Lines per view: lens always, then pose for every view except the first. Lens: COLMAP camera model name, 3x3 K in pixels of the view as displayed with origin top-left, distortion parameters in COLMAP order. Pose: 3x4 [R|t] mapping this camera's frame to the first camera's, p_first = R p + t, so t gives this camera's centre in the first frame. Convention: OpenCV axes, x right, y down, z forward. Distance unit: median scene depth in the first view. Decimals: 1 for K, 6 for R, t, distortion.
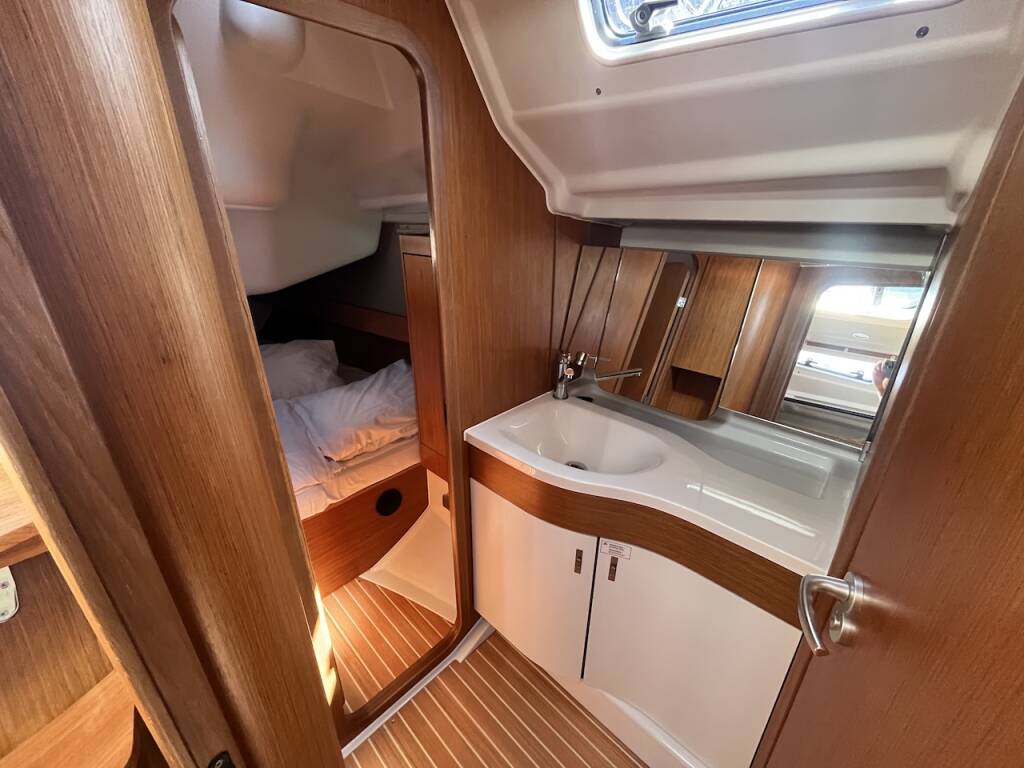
lens RADIAL K [[407.2, 0, 512.0], [0, 407.2, 384.0], [0, 0, 1]] dist [-0.076297, 0.025841]
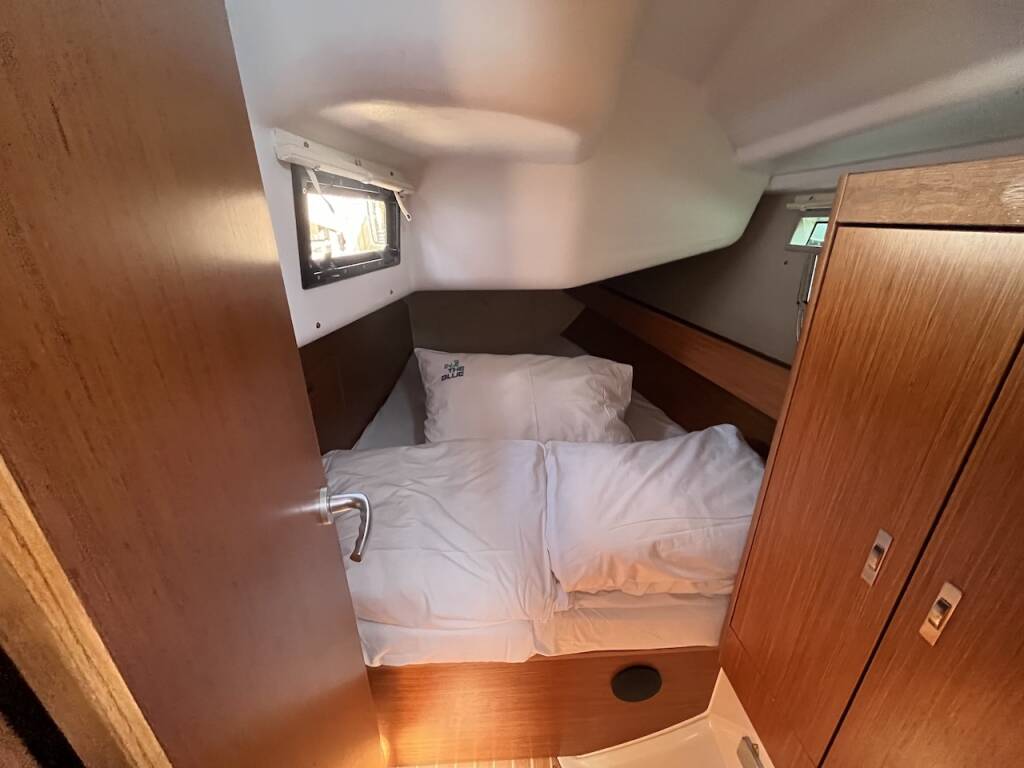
lens RADIAL K [[408.3, 0, 512.0], [0, 408.3, 384.0], [0, 0, 1]] dist [0.002326, 0.026366]
pose [[0.721684, 0.247263, -0.646555, -0.156244], [-0.251923, 0.963794, 0.087388, -0.107397], [0.644753, 0.099815, 0.757846, 0.395416]]
